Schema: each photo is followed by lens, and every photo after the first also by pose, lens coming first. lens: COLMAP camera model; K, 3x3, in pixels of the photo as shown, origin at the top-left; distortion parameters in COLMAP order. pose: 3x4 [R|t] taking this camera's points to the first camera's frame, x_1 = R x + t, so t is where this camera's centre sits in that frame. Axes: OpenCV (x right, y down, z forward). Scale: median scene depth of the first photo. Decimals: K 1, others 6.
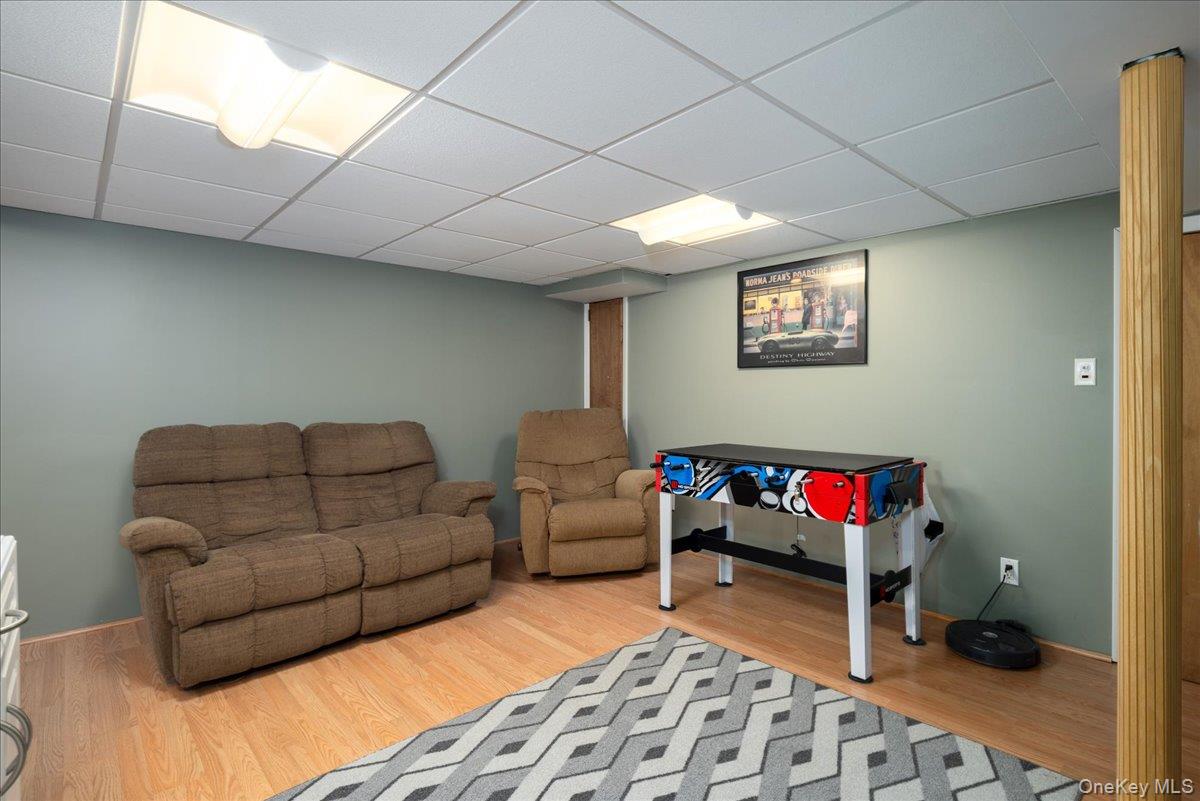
lens RADIAL K [[584.8, 0, 598.8], [0, 584.8, 394.2], [0, 0, 1]] dist [0.002024, 0.000447]
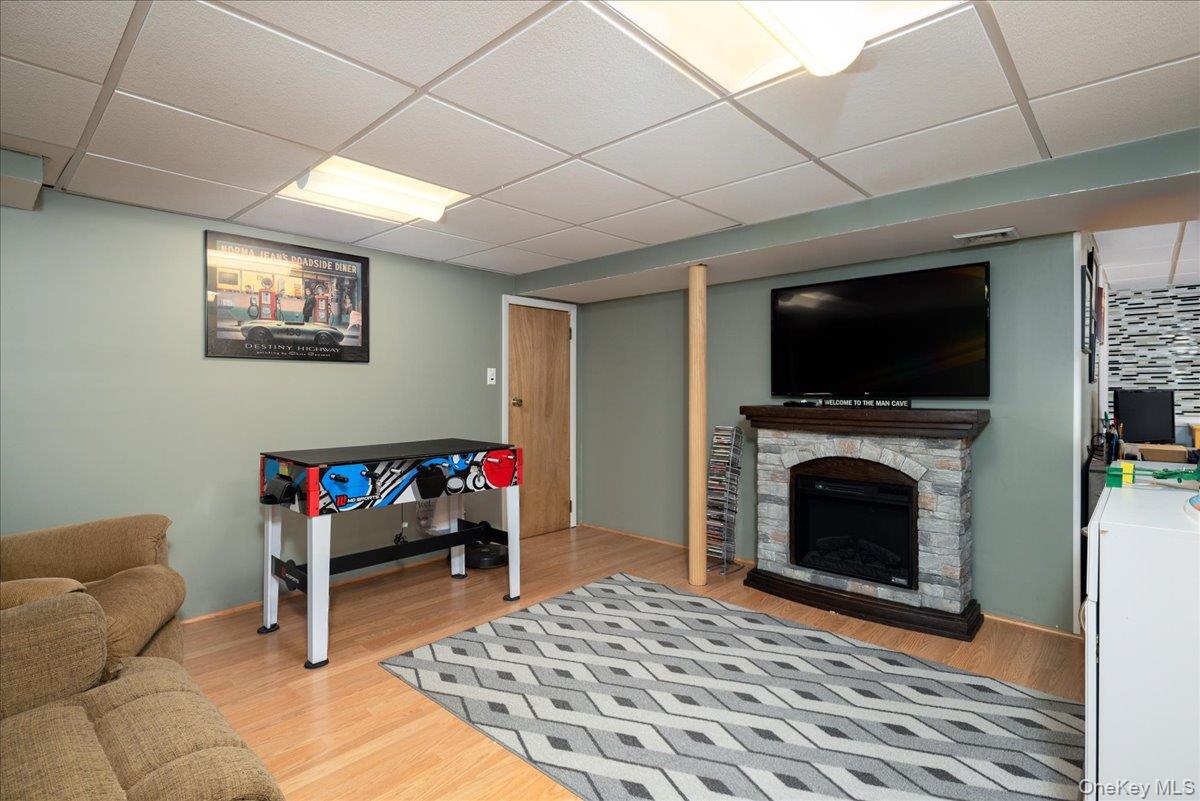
lens RADIAL K [[584.8, 0, 598.8], [0, 584.8, 392.9], [0, 0, 1]] dist [0.002024, 0.000447]
pose [[-0.091291, -0.003820, 0.995817, -0.705737], [0.007759, 0.999960, 0.004547, 0.003360], [-0.995794, 0.008141, -0.091257, 0.706063]]
